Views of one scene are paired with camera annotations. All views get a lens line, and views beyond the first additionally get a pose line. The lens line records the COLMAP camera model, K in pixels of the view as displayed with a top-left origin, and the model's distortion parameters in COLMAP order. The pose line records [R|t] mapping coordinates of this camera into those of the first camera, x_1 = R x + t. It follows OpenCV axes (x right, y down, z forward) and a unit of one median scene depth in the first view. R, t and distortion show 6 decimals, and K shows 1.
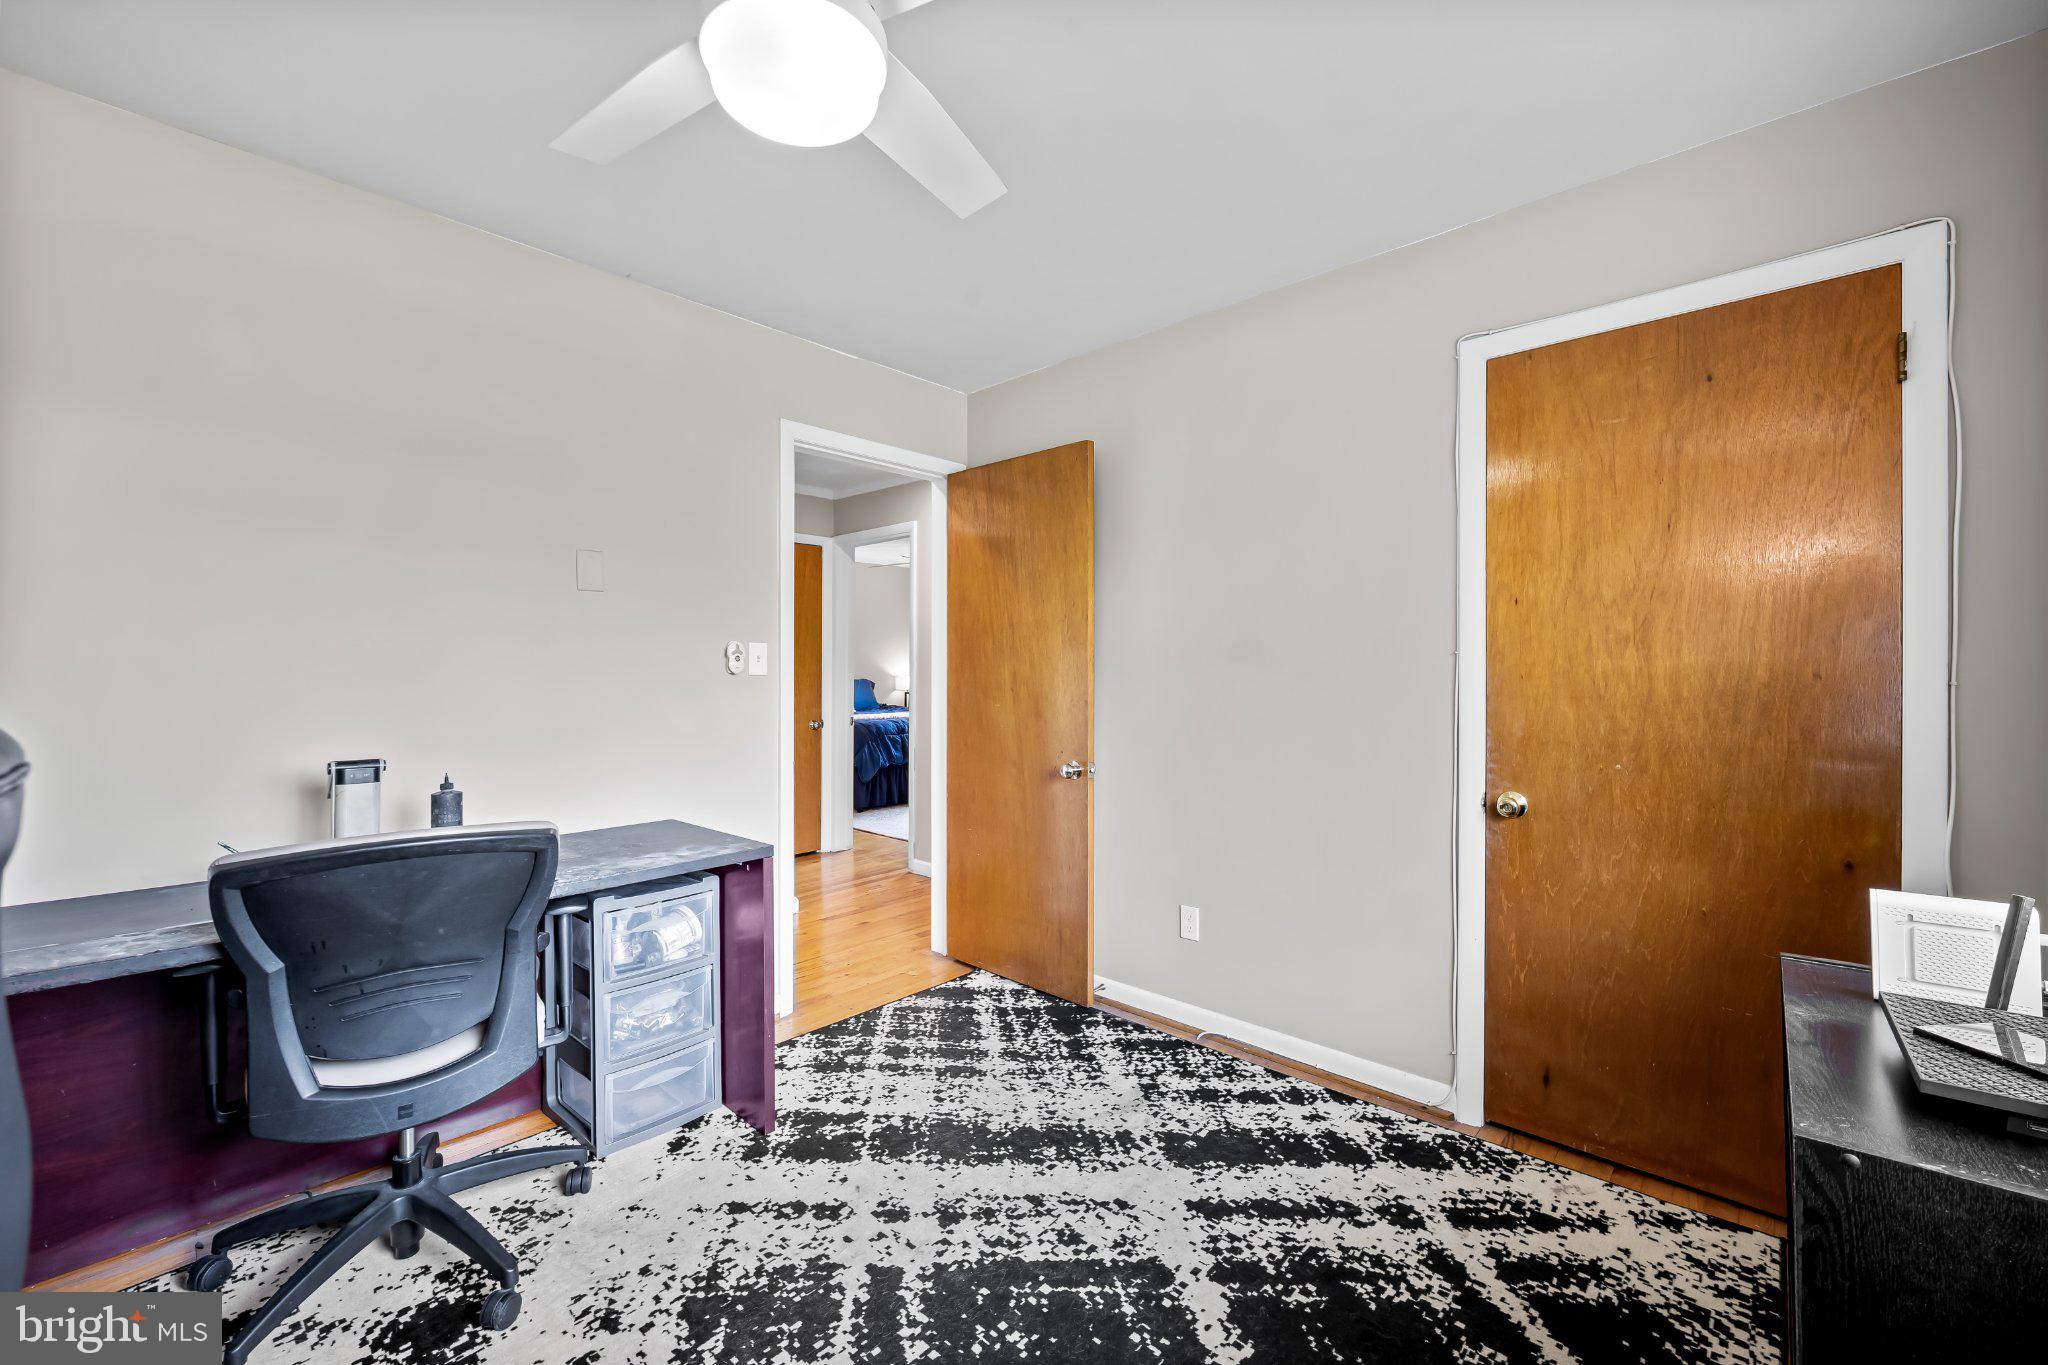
lens RADIAL K [[824.8, 0, 1024.6], [0, 824.8, 677.8], [0, 0, 1]] dist [-0.008495, 0.000726]
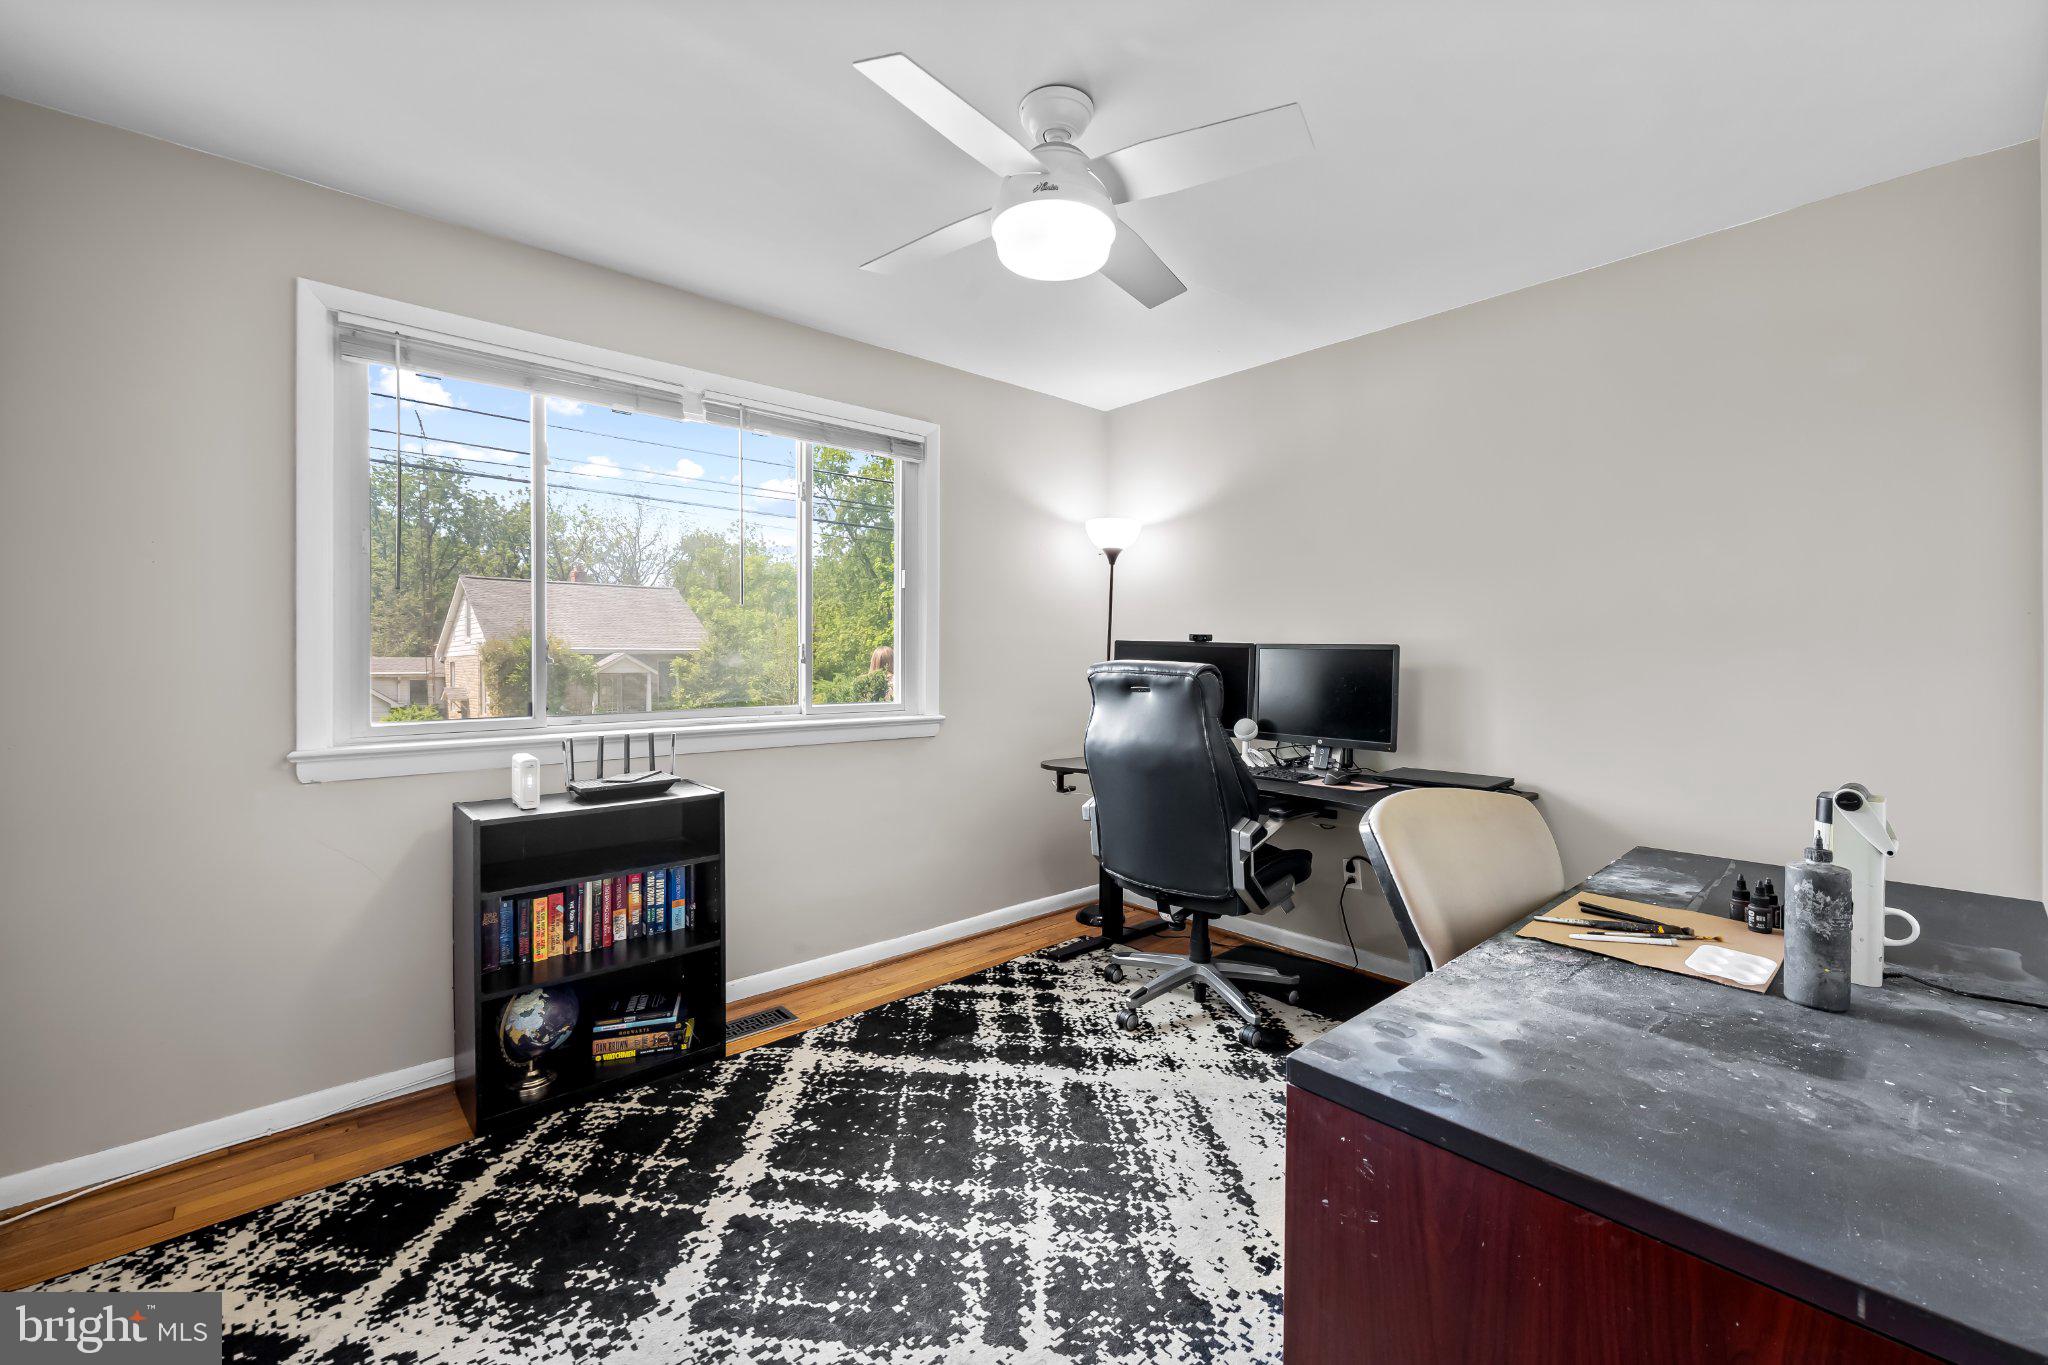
lens RADIAL K [[824.8, 0, 1022.8], [0, 824.8, 671.3], [0, 0, 1]] dist [-0.008495, 0.000726]
pose [[-0.995257, 0.002425, 0.097245, -0.288909], [0.004405, 0.999787, 0.020154, -0.001638], [-0.097176, 0.020486, -0.995056, 1.934460]]
